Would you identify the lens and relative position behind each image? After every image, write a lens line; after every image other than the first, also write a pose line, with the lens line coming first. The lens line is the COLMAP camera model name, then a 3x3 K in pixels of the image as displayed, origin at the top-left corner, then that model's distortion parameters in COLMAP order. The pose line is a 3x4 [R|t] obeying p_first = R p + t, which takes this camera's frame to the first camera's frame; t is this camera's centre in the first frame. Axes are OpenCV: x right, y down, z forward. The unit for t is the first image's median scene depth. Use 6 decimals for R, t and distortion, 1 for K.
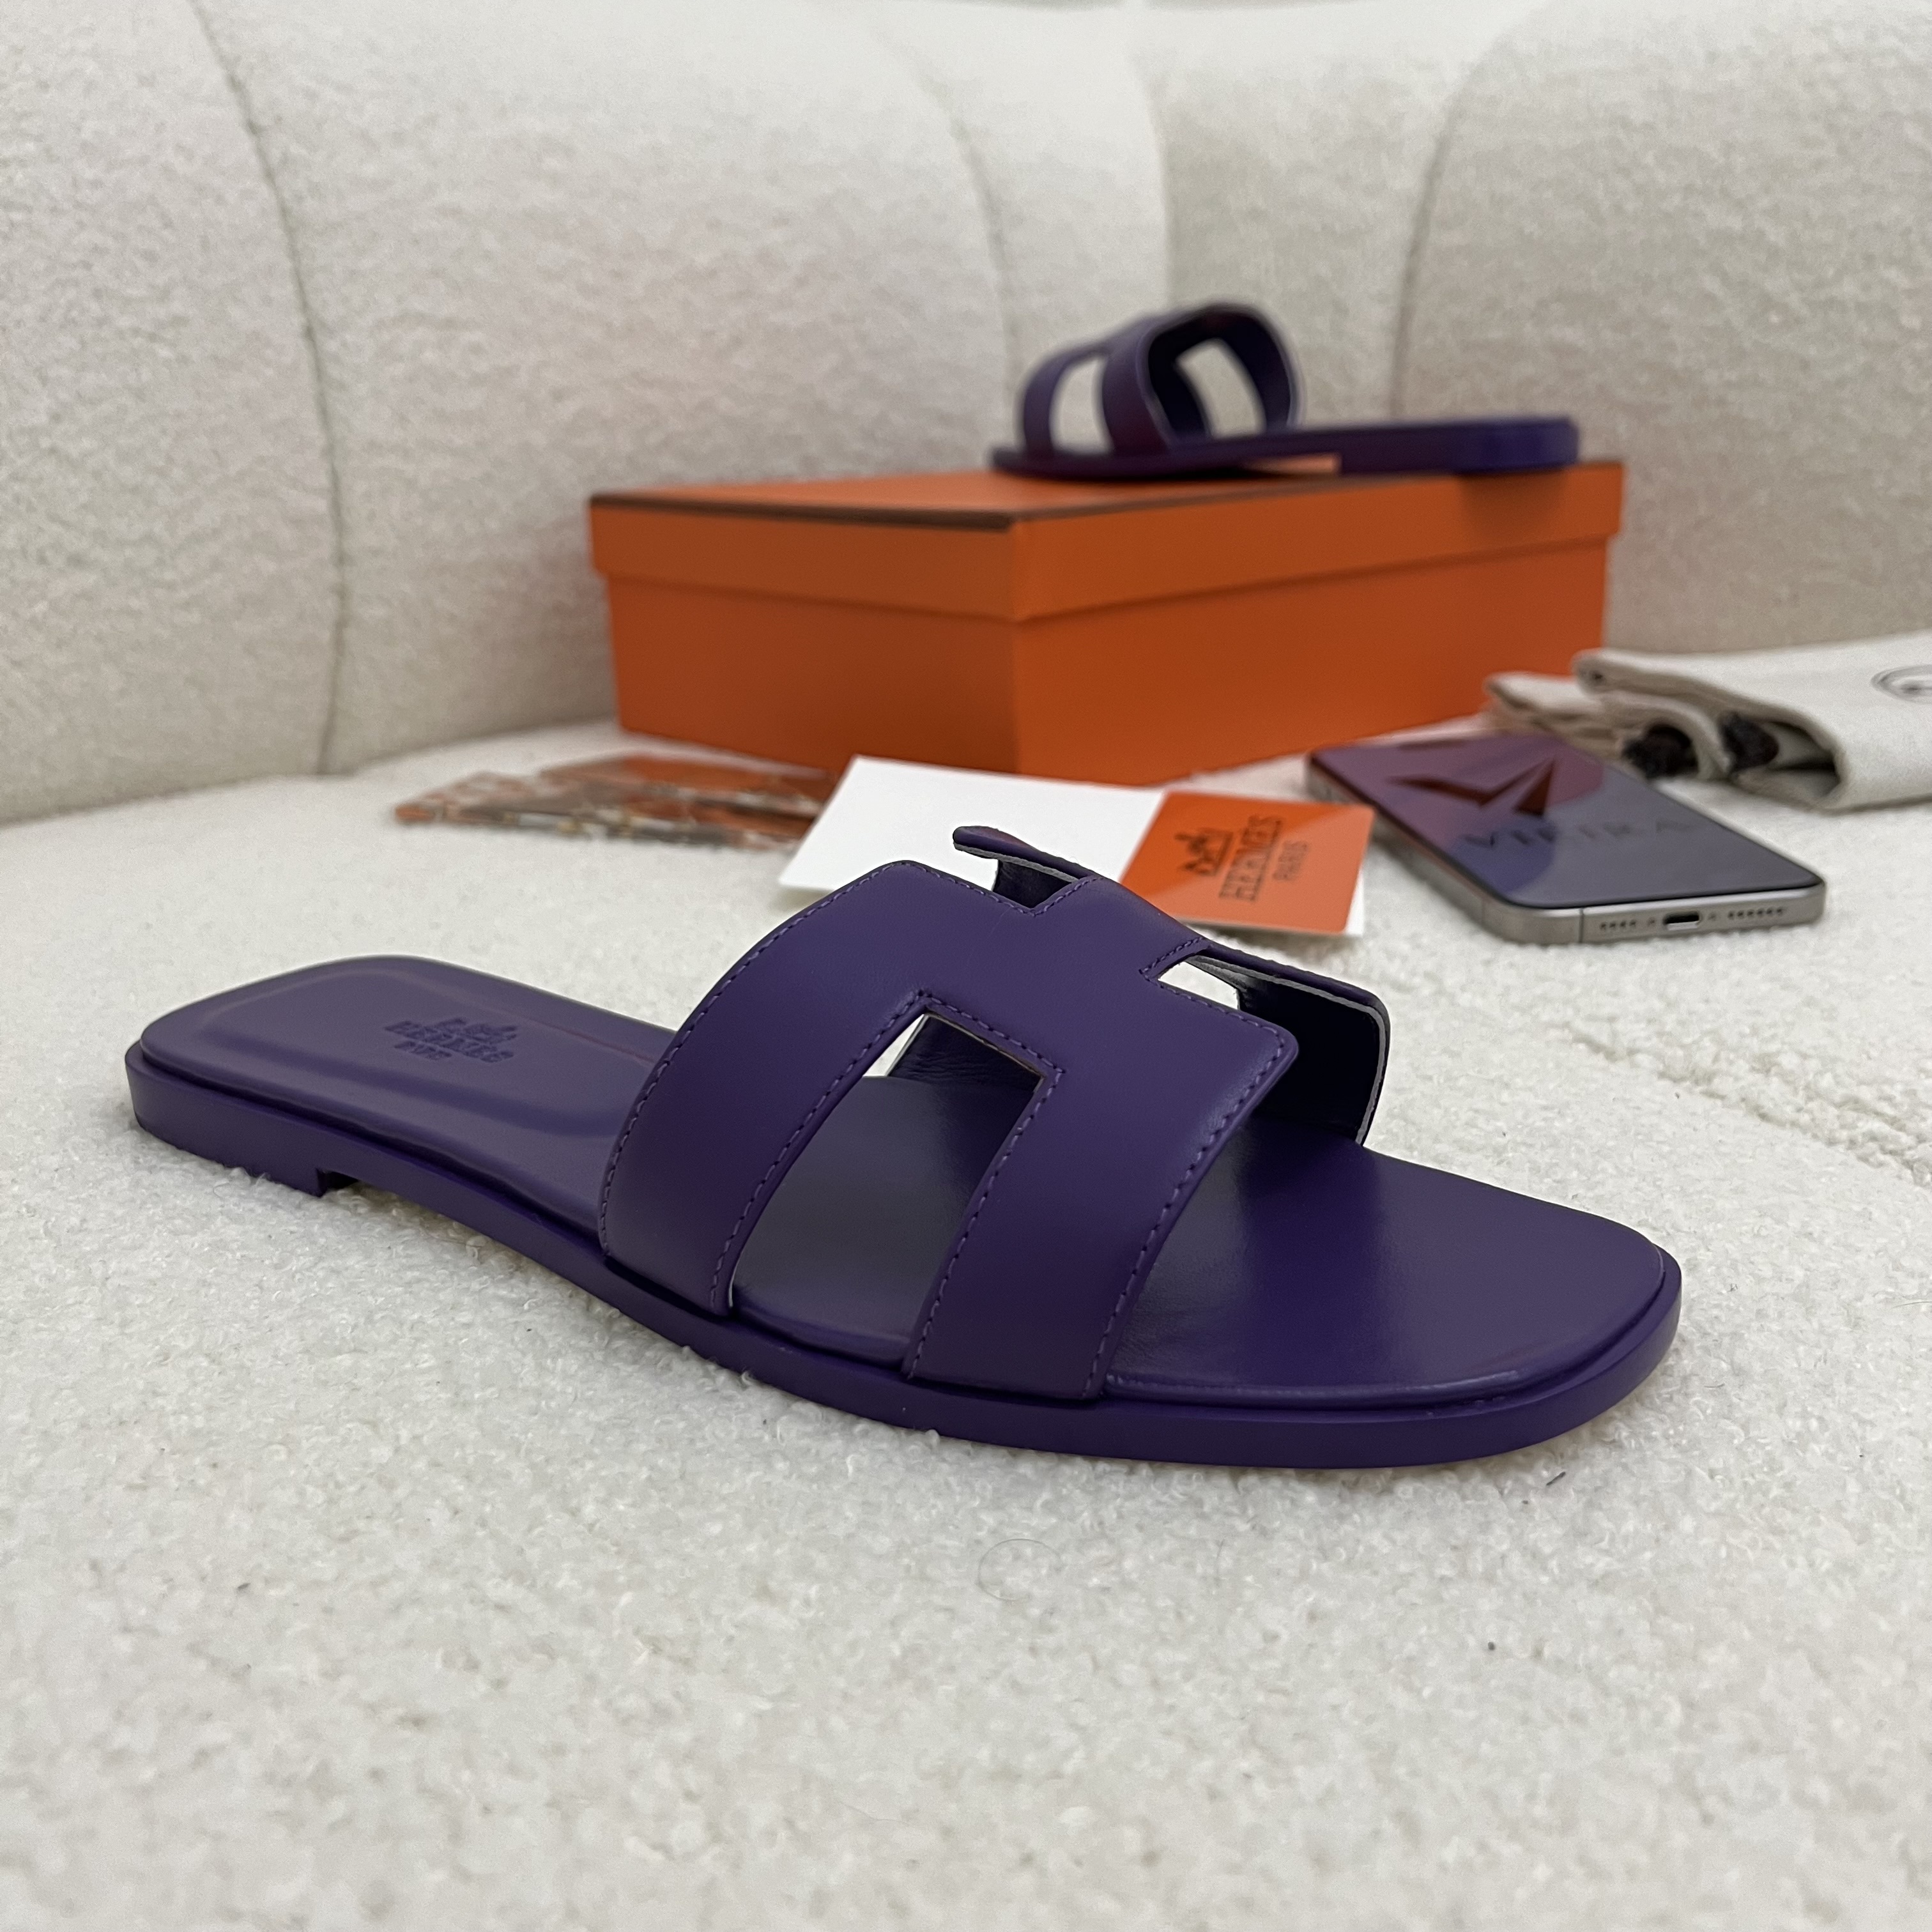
lens RADIAL K [[1978.6, 0, 973.7], [0, 1978.6, 958.8], [0, 0, 1]] dist [-0.010647, 0.008500]
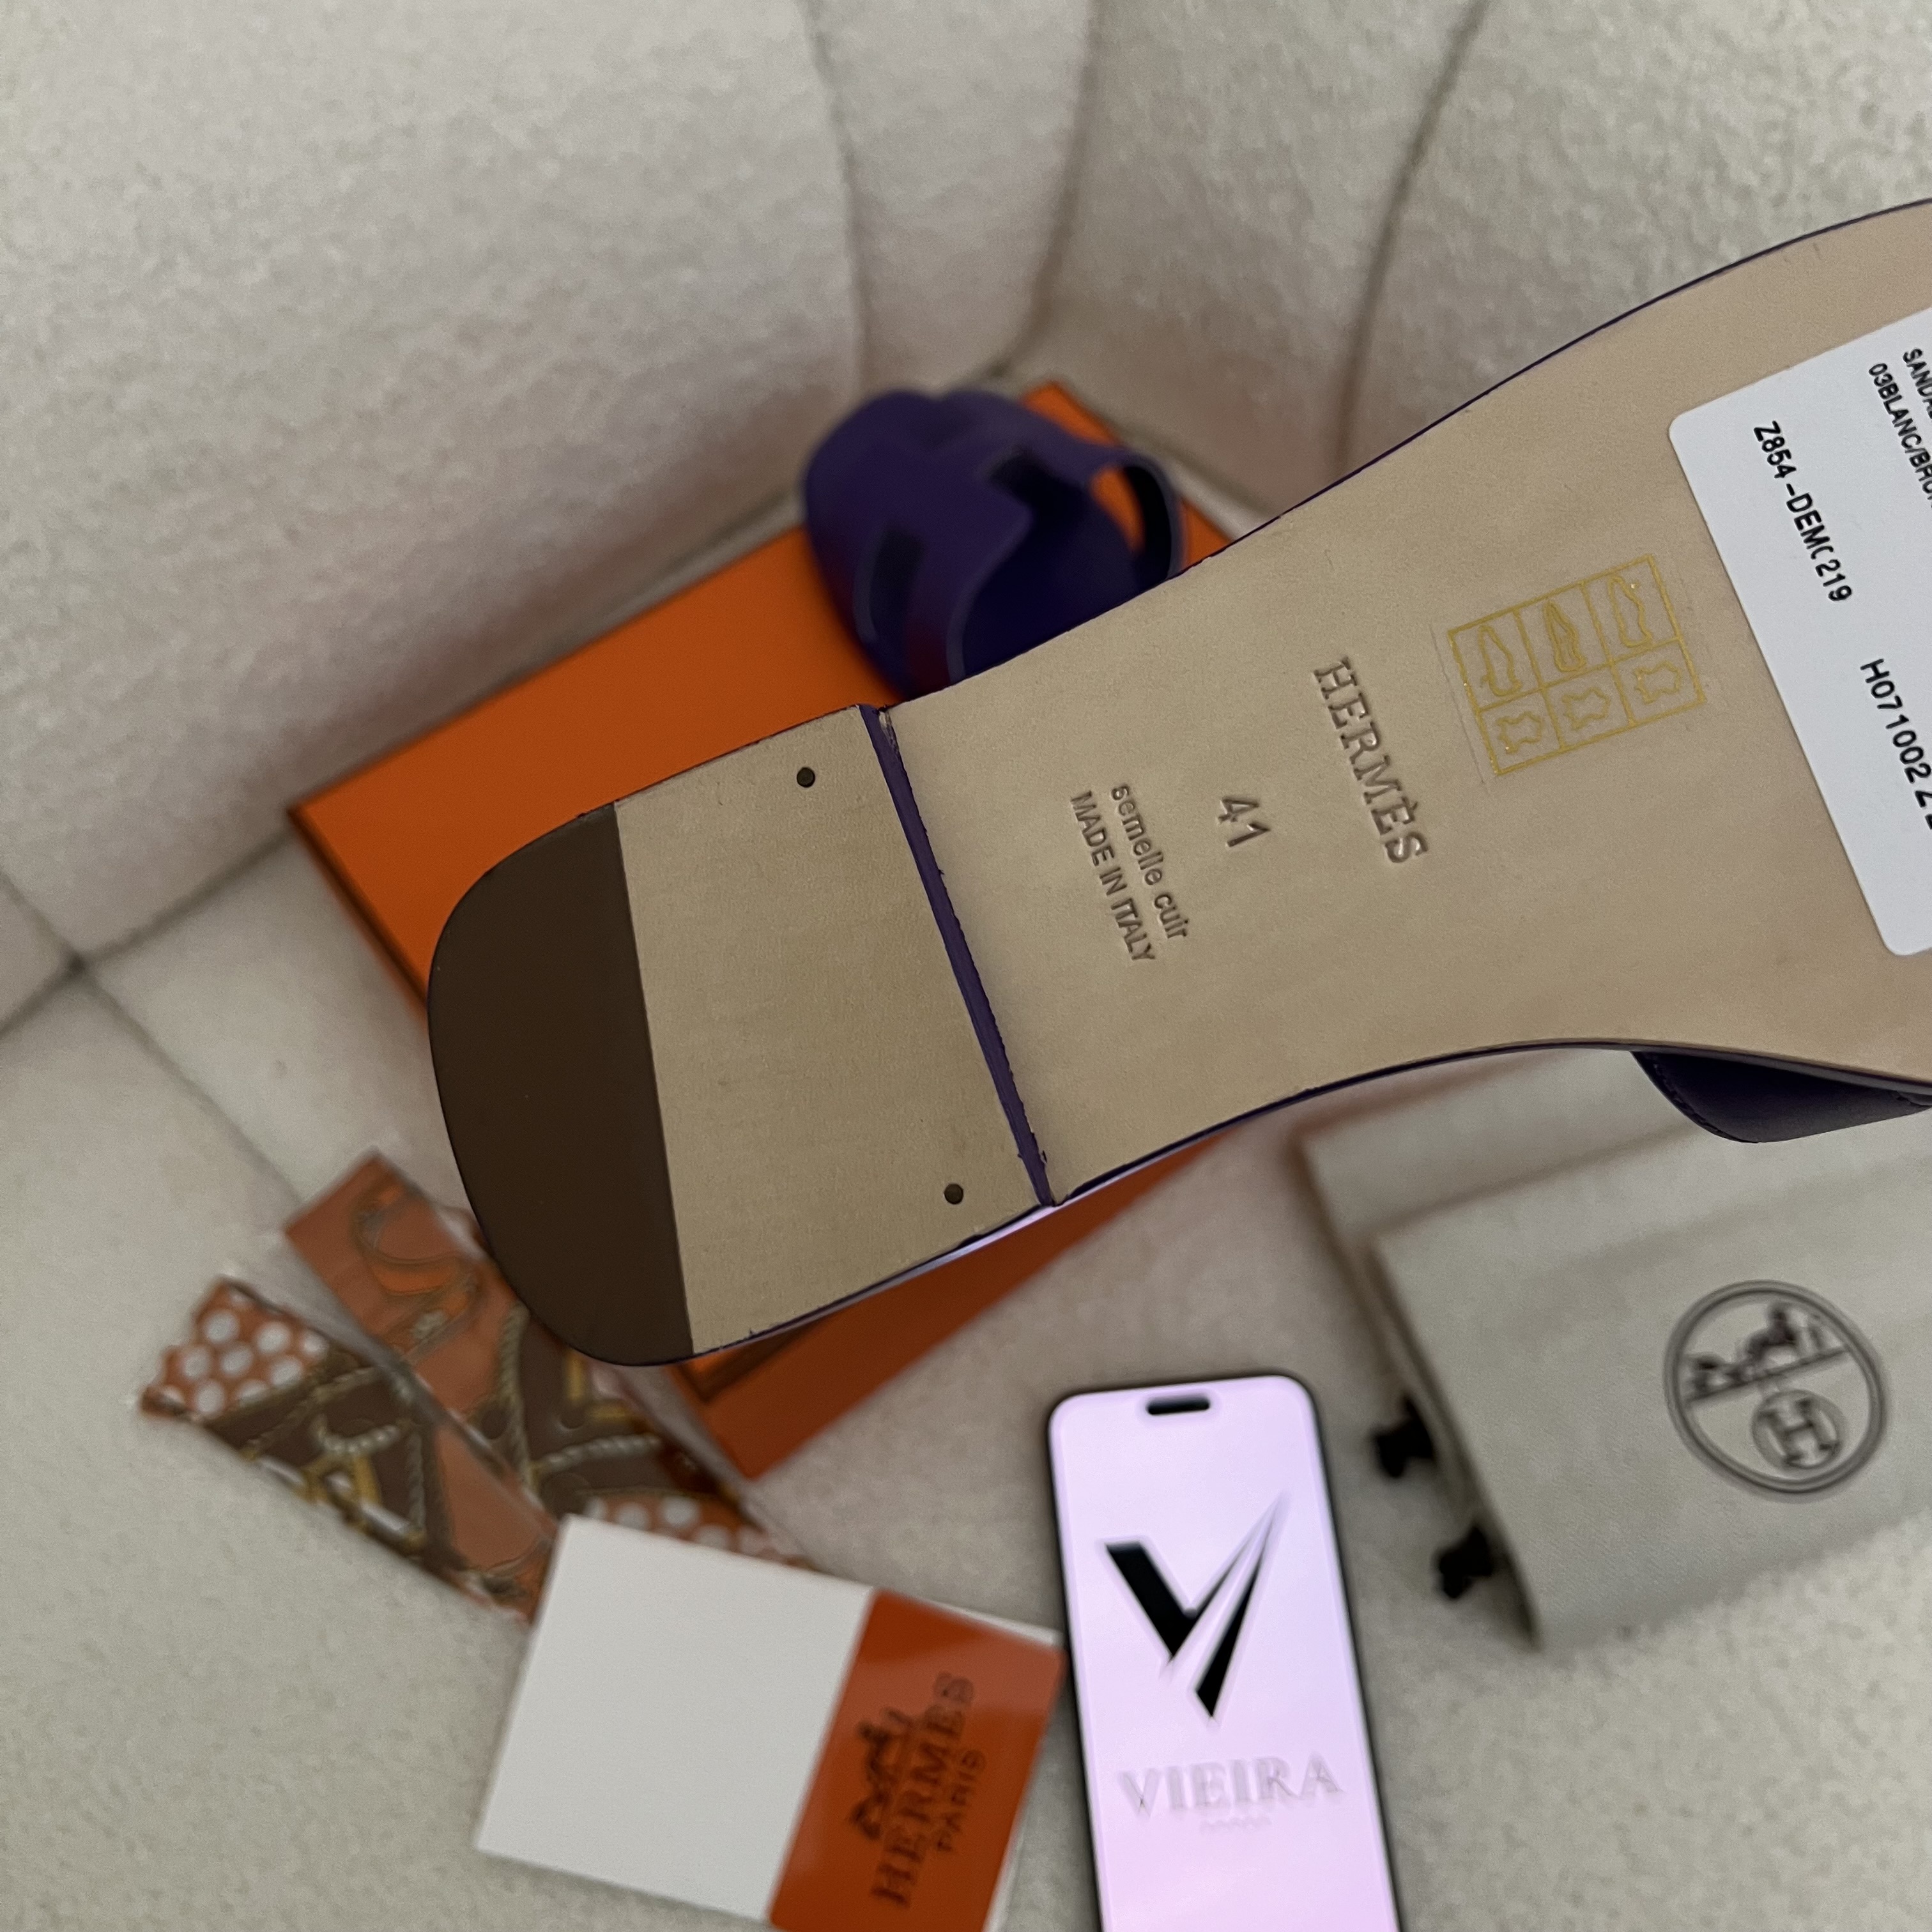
lens RADIAL K [[1978.6, 0, 973.7], [0, 1978.6, 958.8], [0, 0, 1]] dist [-0.010647, 0.008500]
pose [[0.998575, 0.043736, -0.030569, 0.141293], [-0.011482, 0.735574, 0.677347, -0.852635], [0.052111, -0.676031, 0.735029, 0.403185]]
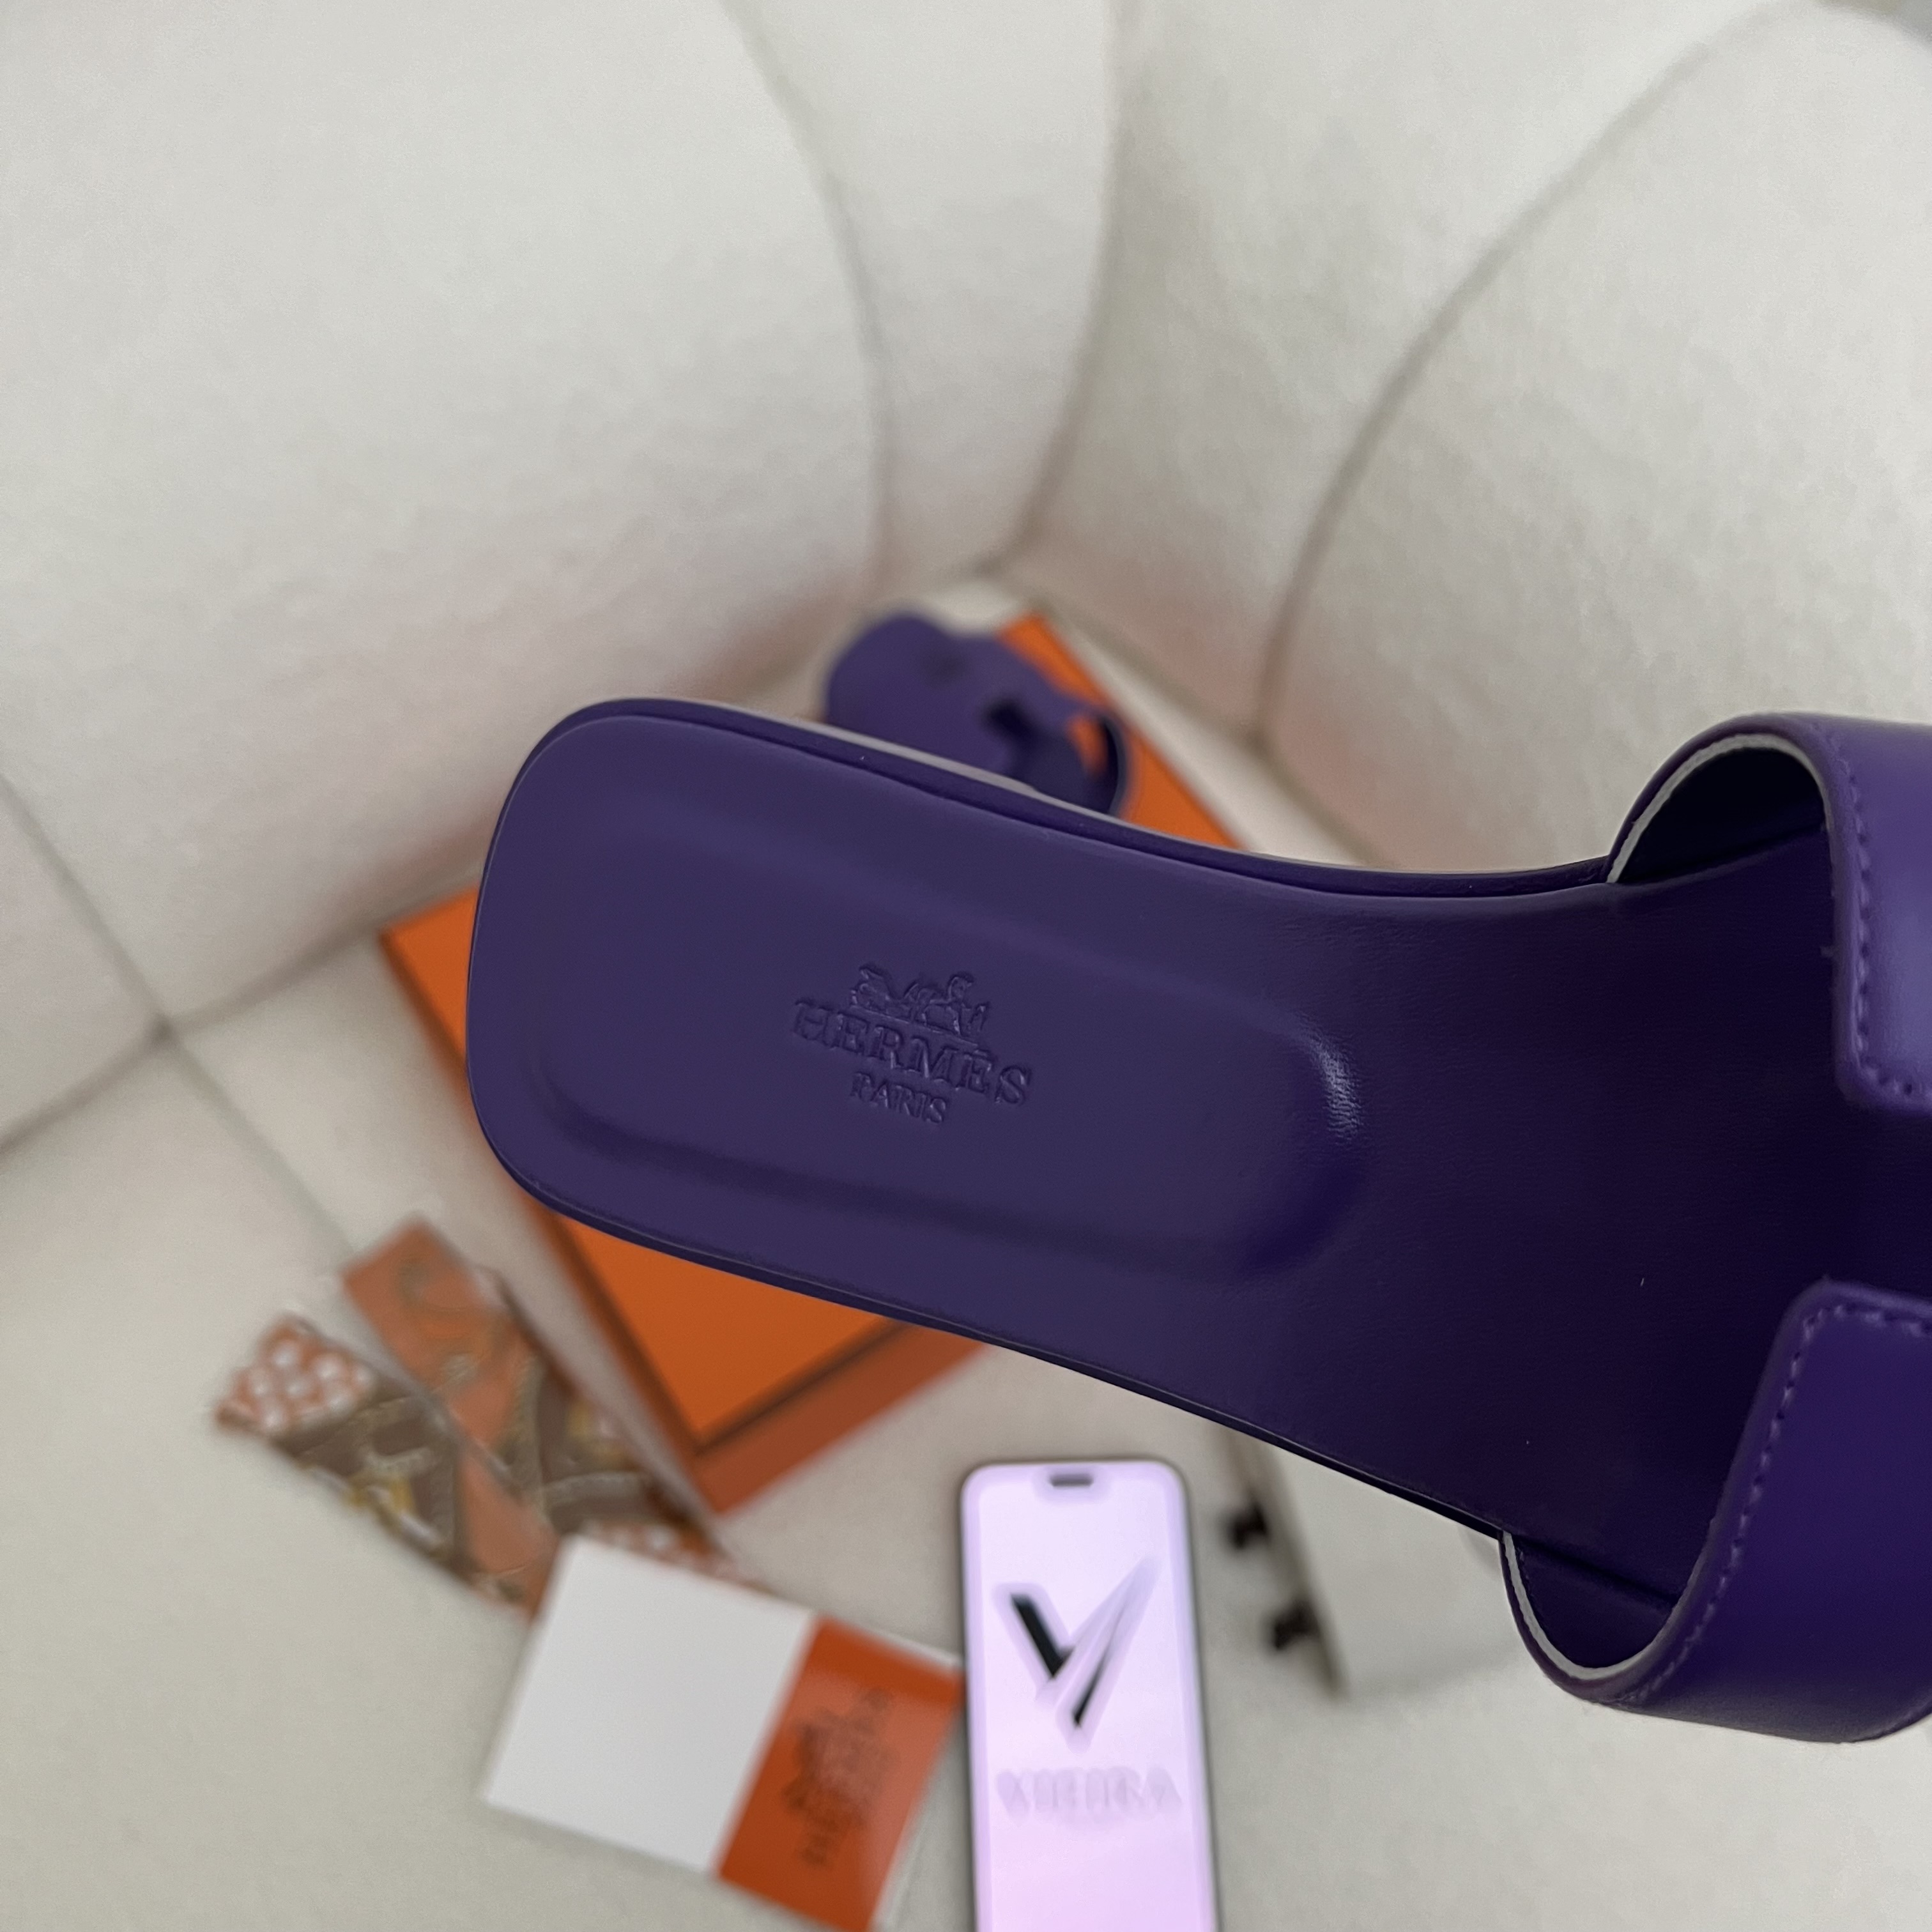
lens RADIAL K [[1993.5, 0, 971.0], [0, 1993.5, 968.0], [0, 0, 1]] dist [0.004305, -0.033151]
pose [[0.991852, 0.126430, 0.015677, 0.105336], [-0.103175, 0.724968, 0.681011, -1.061452], [0.074735, -0.677080, 0.732105, 0.302152]]
